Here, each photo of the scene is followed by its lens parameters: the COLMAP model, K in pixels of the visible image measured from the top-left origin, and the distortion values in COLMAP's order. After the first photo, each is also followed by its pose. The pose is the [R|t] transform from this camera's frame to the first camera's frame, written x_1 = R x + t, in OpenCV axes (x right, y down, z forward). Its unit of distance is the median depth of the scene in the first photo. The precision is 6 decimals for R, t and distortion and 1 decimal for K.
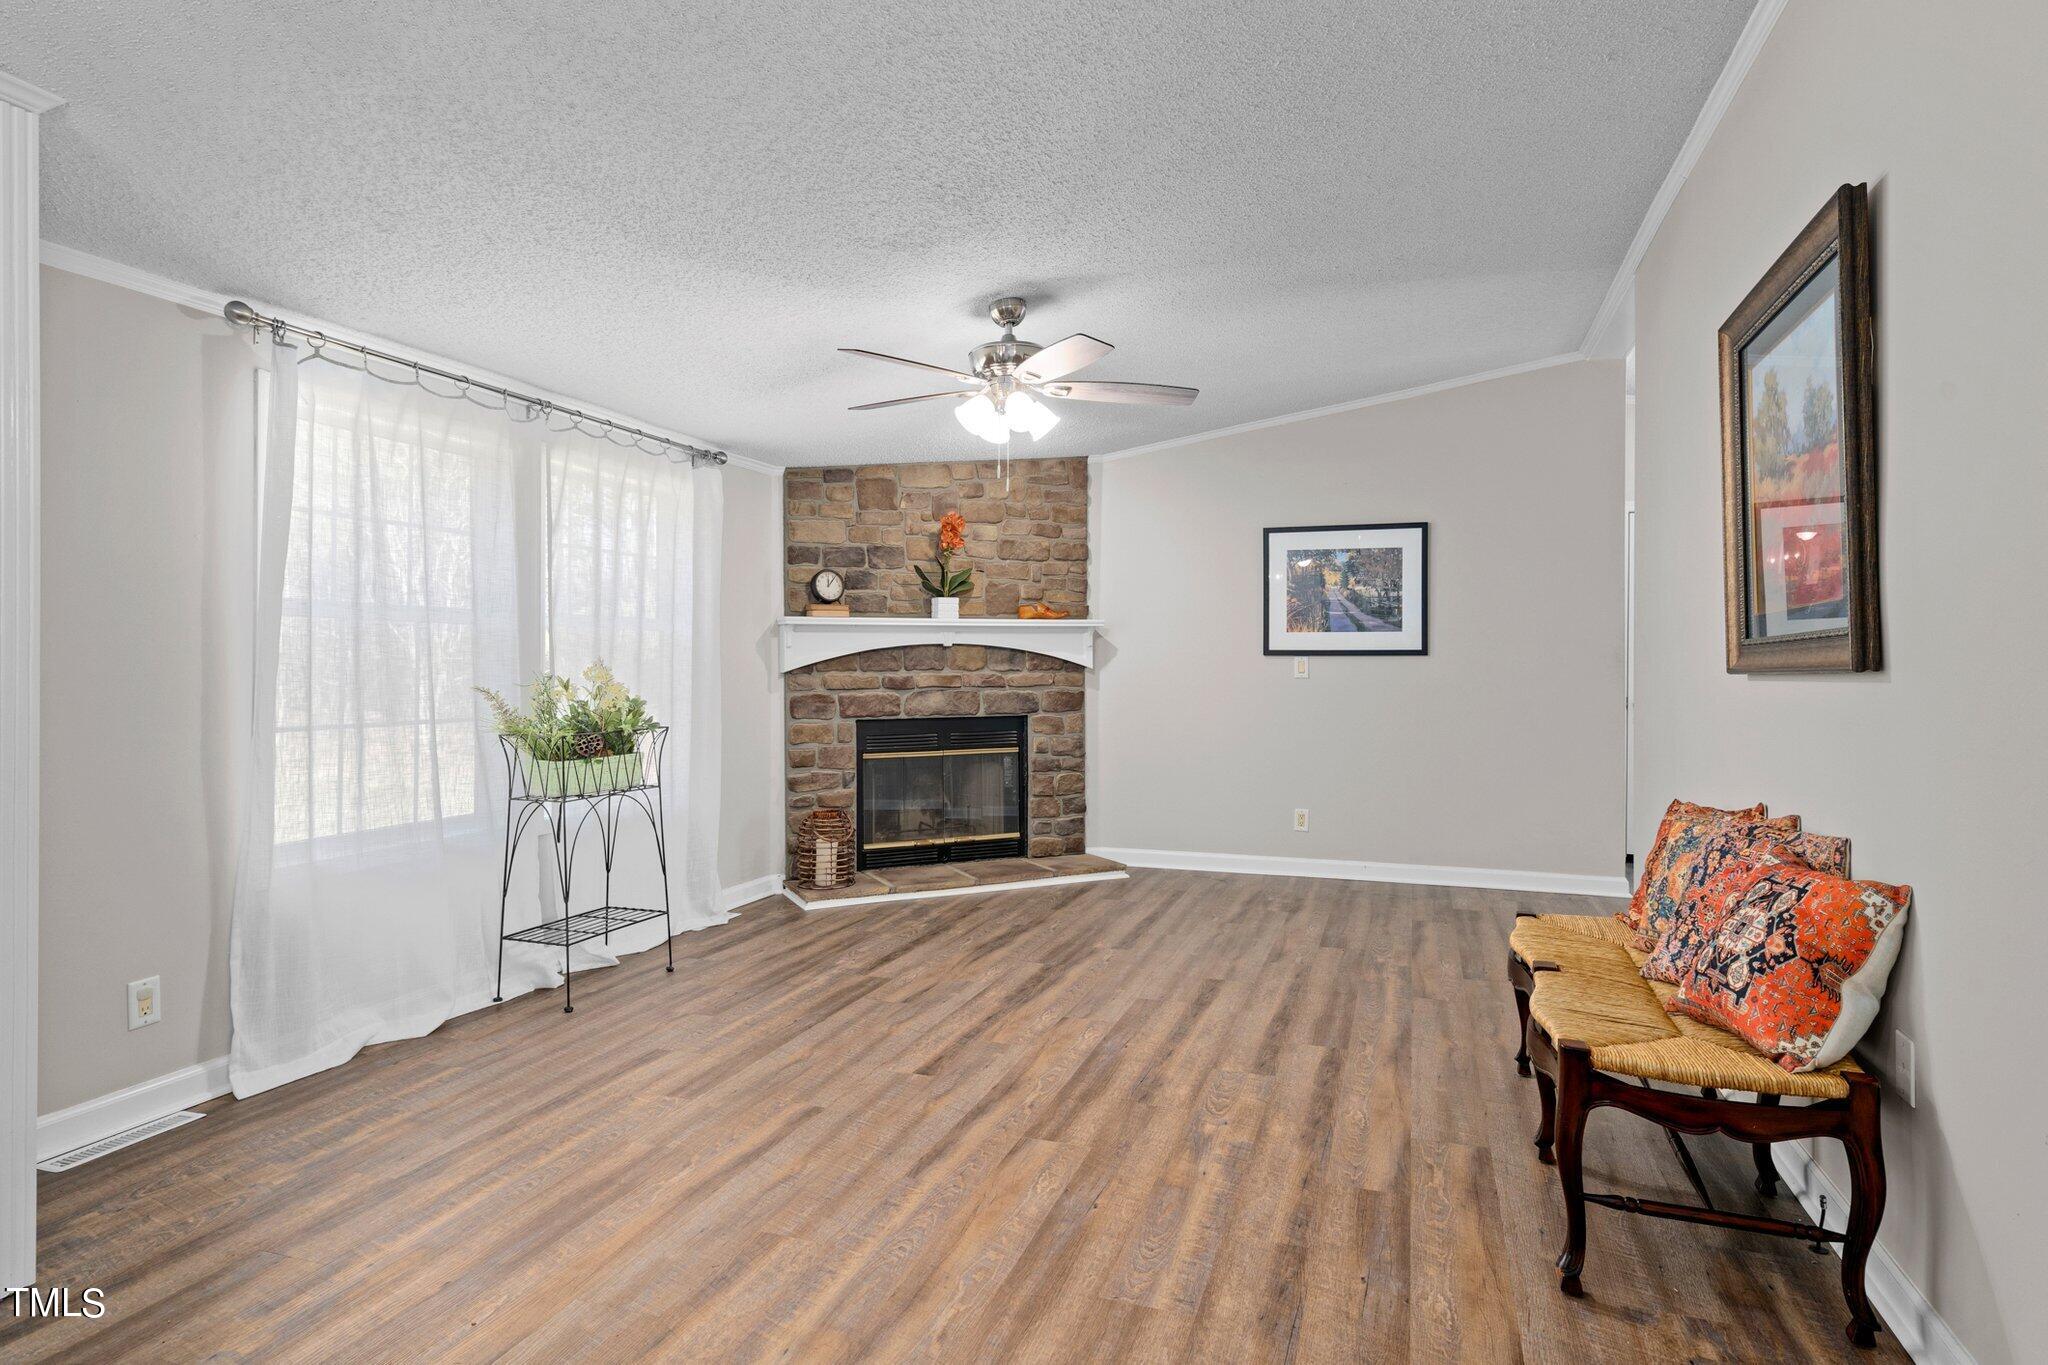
lens RADIAL K [[1116.5, 0, 1041.3], [0, 1116.5, 670.5], [0, 0, 1]] dist [0.001205, 0.000406]
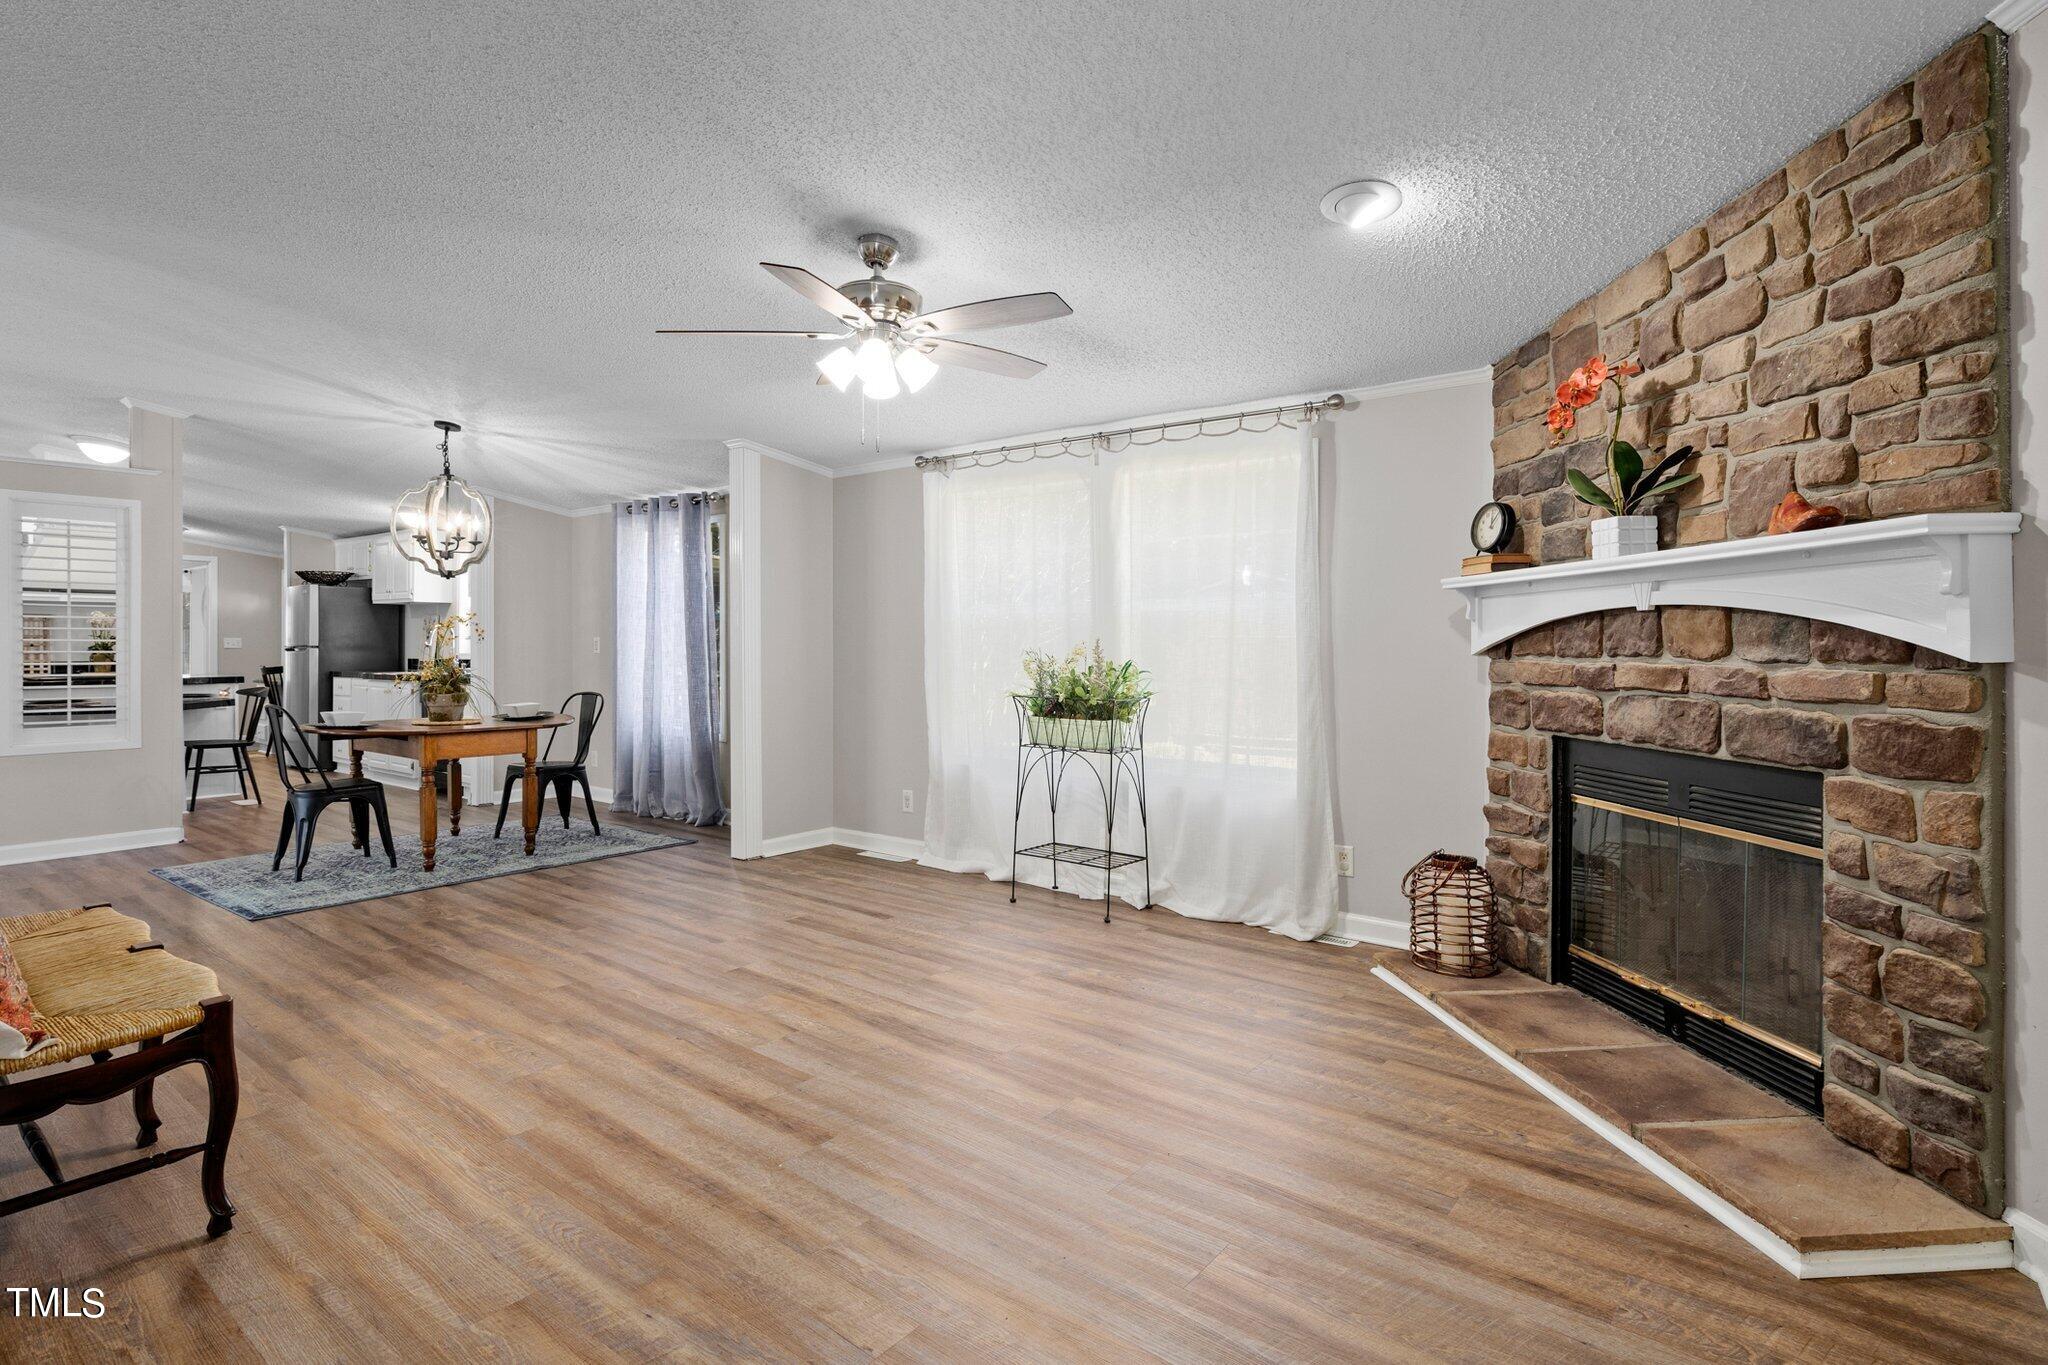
lens RADIAL K [[1116.5, 0, 1103.0], [0, 1116.5, 651.1], [0, 0, 1]] dist [0.001205, 0.000406]
pose [[-0.343137, 0.005716, -0.939268, 0.496364], [-0.010284, 0.999899, 0.009841, -0.005869], [0.939229, 0.013036, -0.343044, 0.972595]]
